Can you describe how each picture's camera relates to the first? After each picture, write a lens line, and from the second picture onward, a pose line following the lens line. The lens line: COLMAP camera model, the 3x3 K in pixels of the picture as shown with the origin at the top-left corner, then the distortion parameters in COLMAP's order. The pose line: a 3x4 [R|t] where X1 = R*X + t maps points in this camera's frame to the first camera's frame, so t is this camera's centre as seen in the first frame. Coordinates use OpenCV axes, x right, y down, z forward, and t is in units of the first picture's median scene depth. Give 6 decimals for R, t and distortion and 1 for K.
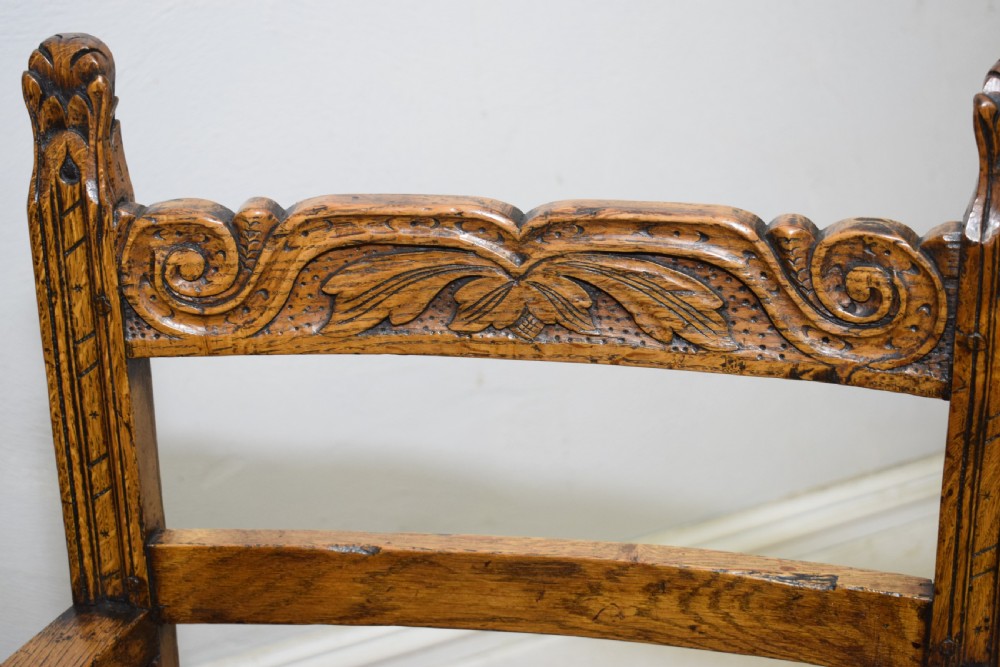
lens RADIAL K [[1846.7, 0, 506.2], [0, 1846.7, 334.0], [0, 0, 1]] dist [-0.032385, 0.000000]
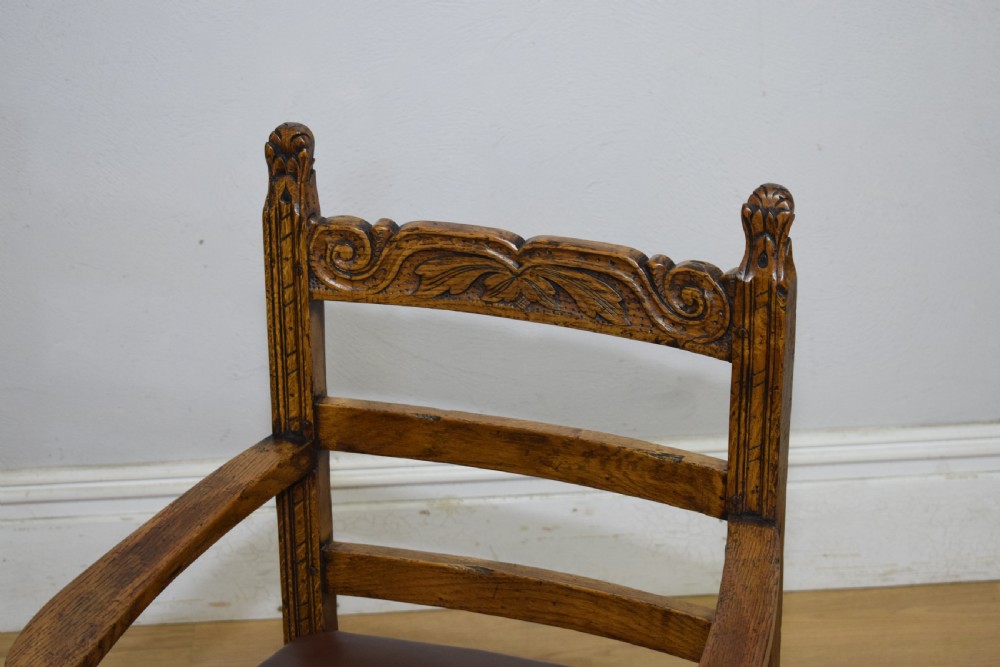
lens RADIAL K [[2289.1, 0, 504.0], [0, 2289.1, 336.2], [0, 0, 1]] dist [-0.045282, 0.000000]
pose [[0.981566, 0.091003, -0.168065, 0.373905], [-0.084573, 0.995399, 0.045043, -0.070144], [0.171391, -0.029999, 0.984746, -1.220869]]
